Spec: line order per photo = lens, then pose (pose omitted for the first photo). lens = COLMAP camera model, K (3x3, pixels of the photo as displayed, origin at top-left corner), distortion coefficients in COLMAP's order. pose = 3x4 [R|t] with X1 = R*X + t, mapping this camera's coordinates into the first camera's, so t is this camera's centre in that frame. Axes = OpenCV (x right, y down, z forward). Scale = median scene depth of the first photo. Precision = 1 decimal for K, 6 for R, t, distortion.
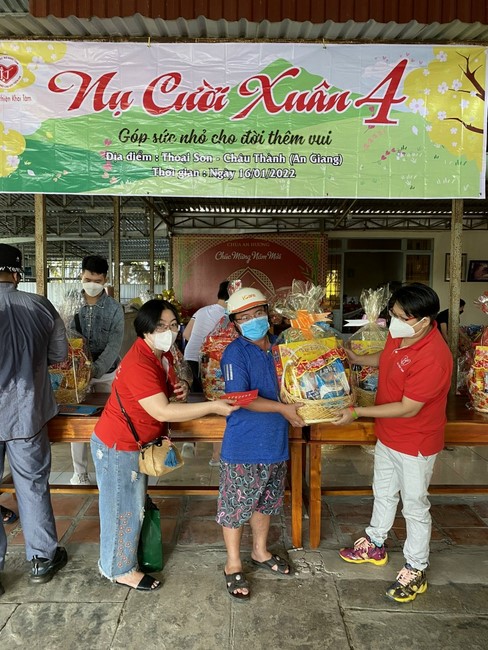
lens RADIAL K [[517.3, 0, 248.2], [0, 517.3, 345.0], [0, 0, 1]] dist [-0.009800, -0.005514]
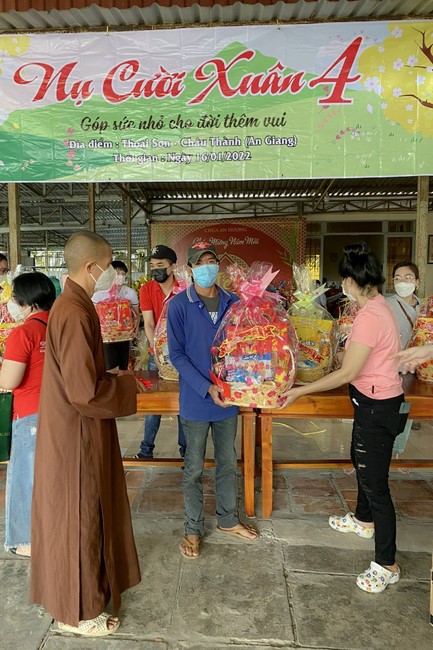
lens RADIAL K [[517.2, 0, 200.0], [0, 517.2, 346.7], [0, 0, 1]] dist [-0.016051, 0.008660]
pose [[0.997841, -0.006301, -0.065380, 0.055547], [0.008083, 0.999602, 0.027034, 0.017115], [0.065183, -0.027504, 0.997494, -0.034066]]
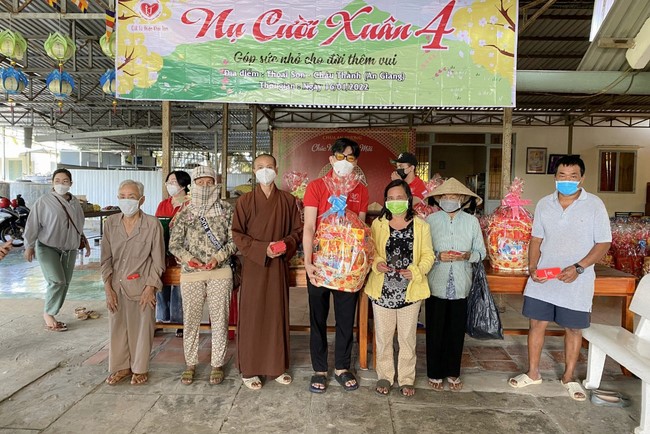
lens RADIAL K [[517.2, 0, 329.9], [0, 517.2, 225.0], [0, 0, 1]] dist [-0.016051, 0.008660]
pose [[0.999481, 0.013079, -0.029432, 0.036786], [-0.013715, 0.999674, -0.021528, 0.045121], [0.029140, 0.021920, 0.999335, -0.293961]]
